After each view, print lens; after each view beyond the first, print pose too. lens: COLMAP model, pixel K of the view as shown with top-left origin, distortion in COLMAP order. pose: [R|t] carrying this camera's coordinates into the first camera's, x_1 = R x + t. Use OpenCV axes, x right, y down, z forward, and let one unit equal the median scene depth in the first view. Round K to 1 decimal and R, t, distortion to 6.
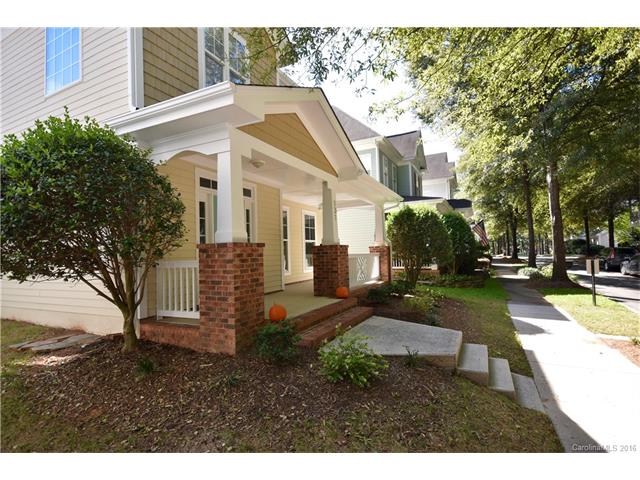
lens RADIAL K [[327.2, 0, 320.0], [0, 327.2, 240.0], [0, 0, 1]] dist [-0.000078, 0.000028]
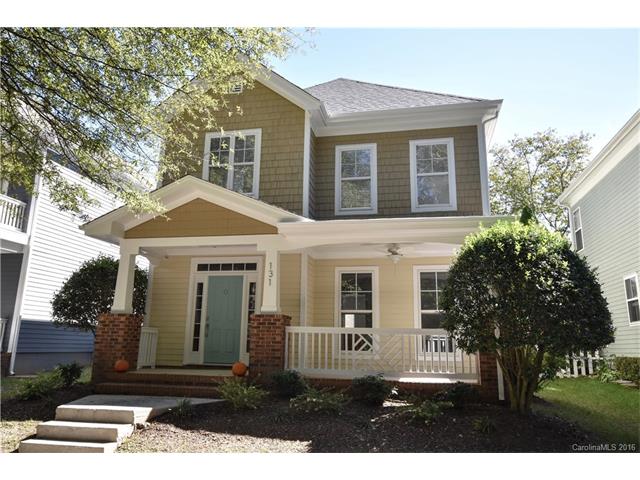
lens RADIAL K [[477.8, 0, 320.0], [0, 477.8, 240.0], [0, 0, 1]] dist [-0.001797, -0.000392]
pose [[0.255527, -0.174561, -0.950912, 1.504940], [0.013500, 0.984113, -0.177028, 0.052912], [0.966708, 0.032398, 0.253824, 0.940054]]
